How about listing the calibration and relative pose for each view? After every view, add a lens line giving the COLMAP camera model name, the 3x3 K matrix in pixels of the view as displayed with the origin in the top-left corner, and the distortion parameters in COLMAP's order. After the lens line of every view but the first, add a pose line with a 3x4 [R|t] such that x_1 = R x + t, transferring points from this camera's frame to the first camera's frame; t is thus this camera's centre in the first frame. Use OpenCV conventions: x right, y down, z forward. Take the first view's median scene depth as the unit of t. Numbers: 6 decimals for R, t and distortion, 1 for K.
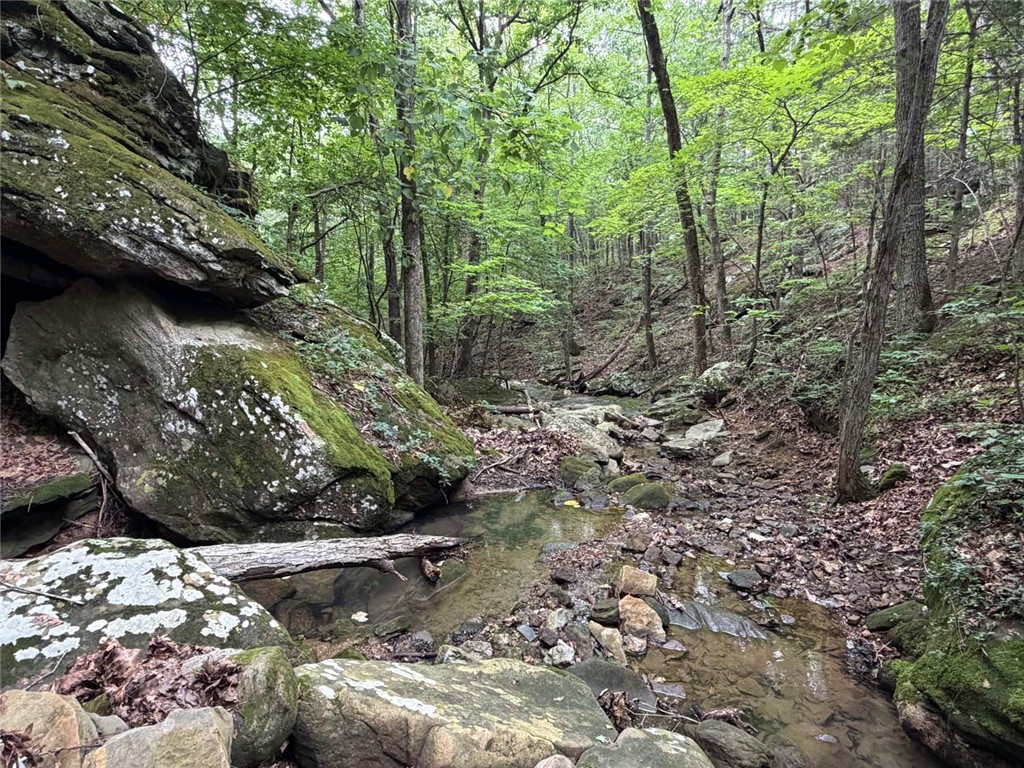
lens RADIAL K [[571.0, 0, 513.0], [0, 571.0, 382.4], [0, 0, 1]] dist [0.002992, 0.000206]
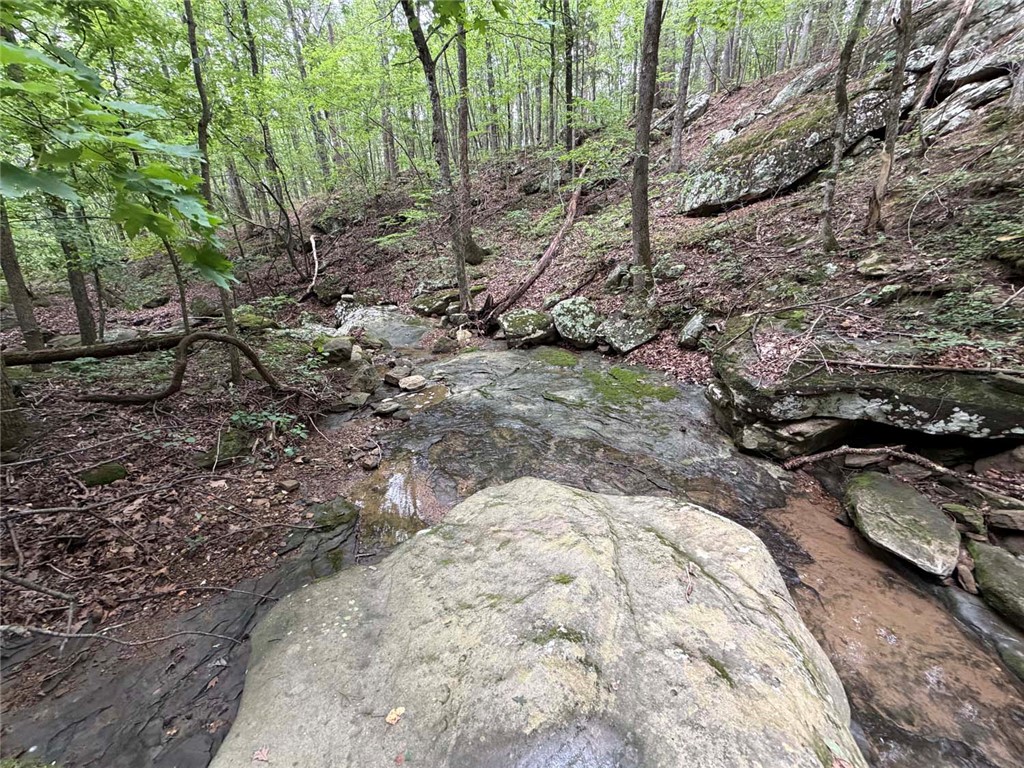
lens RADIAL K [[410.9, 0, 510.8], [0, 410.9, 382.7], [0, 0, 1]] dist [0.000453, 0.000213]
pose [[0.979649, -0.049020, 0.194643, 0.205283], [0.005002, 0.975381, 0.220470, -0.076016], [-0.200658, -0.215010, 0.955776, 2.057511]]
